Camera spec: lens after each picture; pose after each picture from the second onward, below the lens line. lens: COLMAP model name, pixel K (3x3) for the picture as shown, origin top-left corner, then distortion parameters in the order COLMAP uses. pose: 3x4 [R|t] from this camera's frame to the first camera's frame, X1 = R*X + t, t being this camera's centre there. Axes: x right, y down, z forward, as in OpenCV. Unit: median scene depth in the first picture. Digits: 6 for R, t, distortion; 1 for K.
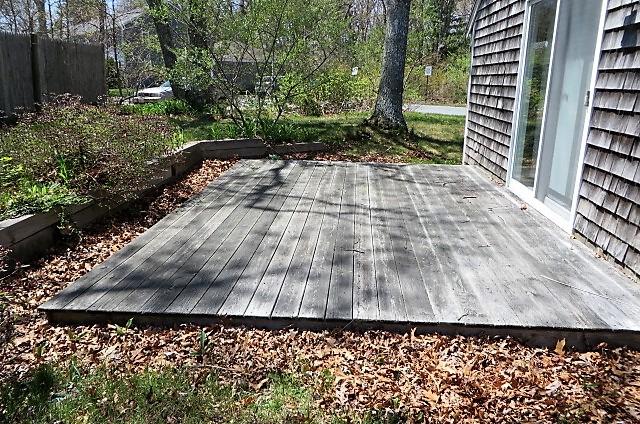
lens RADIAL K [[481.1, 0, 320.0], [0, 481.1, 212.0], [0, 0, 1]] dist [-0.006778, -0.006122]
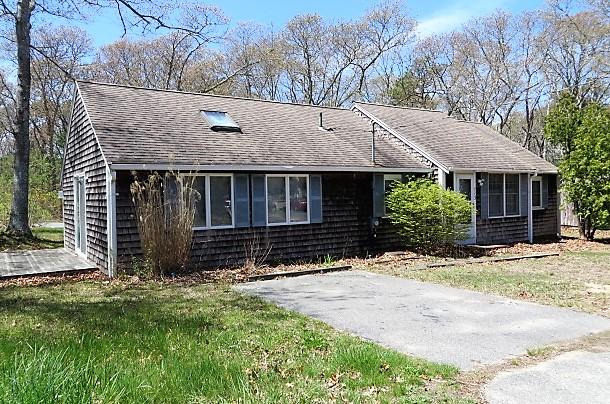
lens RADIAL K [[458.5, 0, 305.0], [0, 458.5, 202.0], [0, 0, 1]] dist [-0.006778, -0.006122]
pose [[0.775769, -0.041659, 0.629641, -0.088897], [0.197856, 0.963559, -0.180022, 0.210149], [-0.599196, 0.264234, 0.755741, -0.898147]]
